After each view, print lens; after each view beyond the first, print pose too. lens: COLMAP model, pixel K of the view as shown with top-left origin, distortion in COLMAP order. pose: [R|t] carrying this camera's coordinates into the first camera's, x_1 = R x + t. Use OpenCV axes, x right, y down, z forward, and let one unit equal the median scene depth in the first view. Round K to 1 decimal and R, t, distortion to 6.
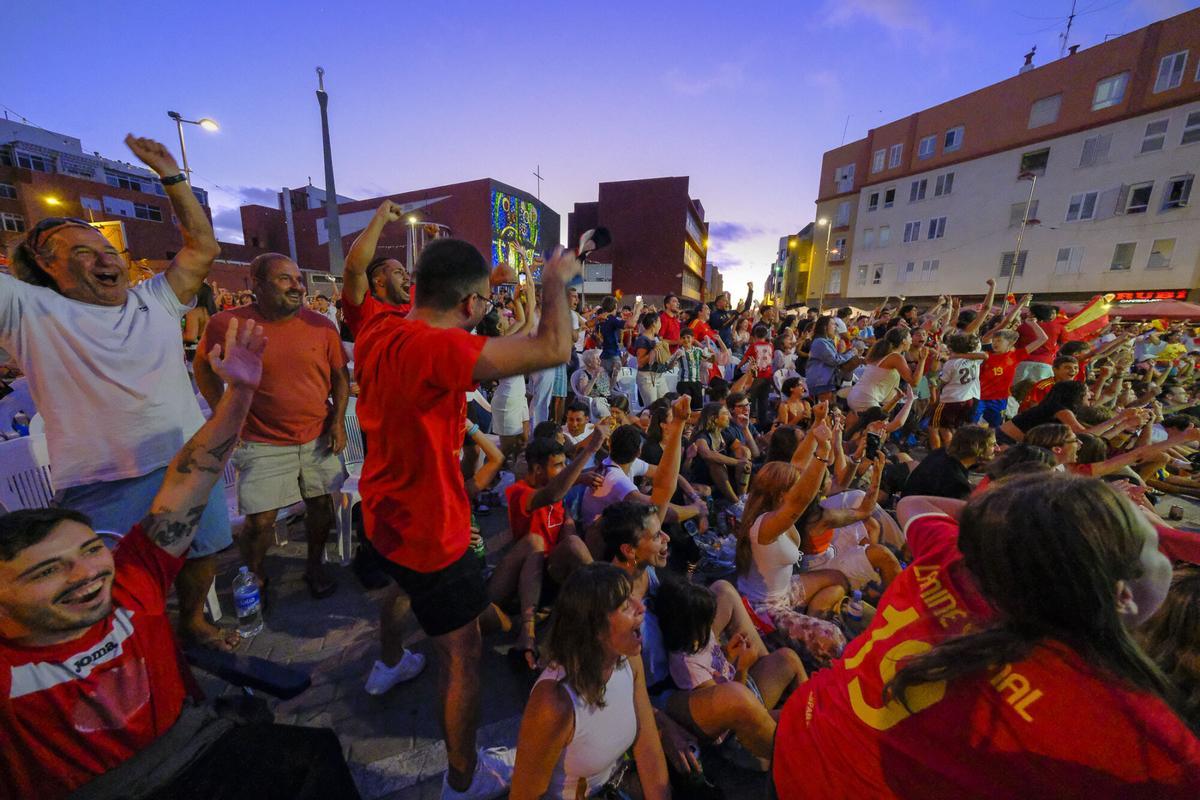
lens RADIAL K [[437.7, 0, 600.0], [0, 437.7, 400.0], [0, 0, 1]] dist [0.000373, -0.000055]
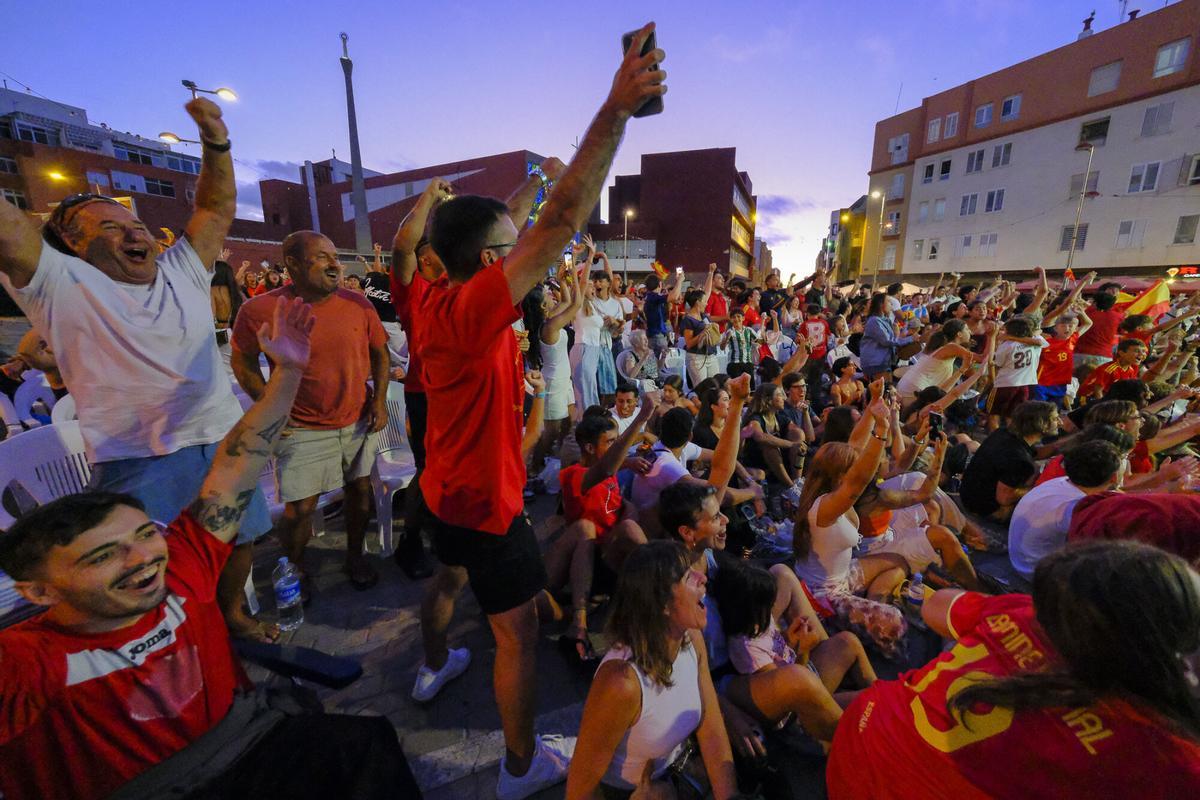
lens RADIAL K [[520.5, 0, 600.0], [0, 520.5, 400.0], [0, 0, 1]] dist [-0.000170, 0.000060]
pose [[0.999894, -0.009002, 0.011401, -0.120131], [0.008998, 0.999959, 0.000350, 0.038385], [-0.011404, -0.000248, 0.999935, -0.140007]]
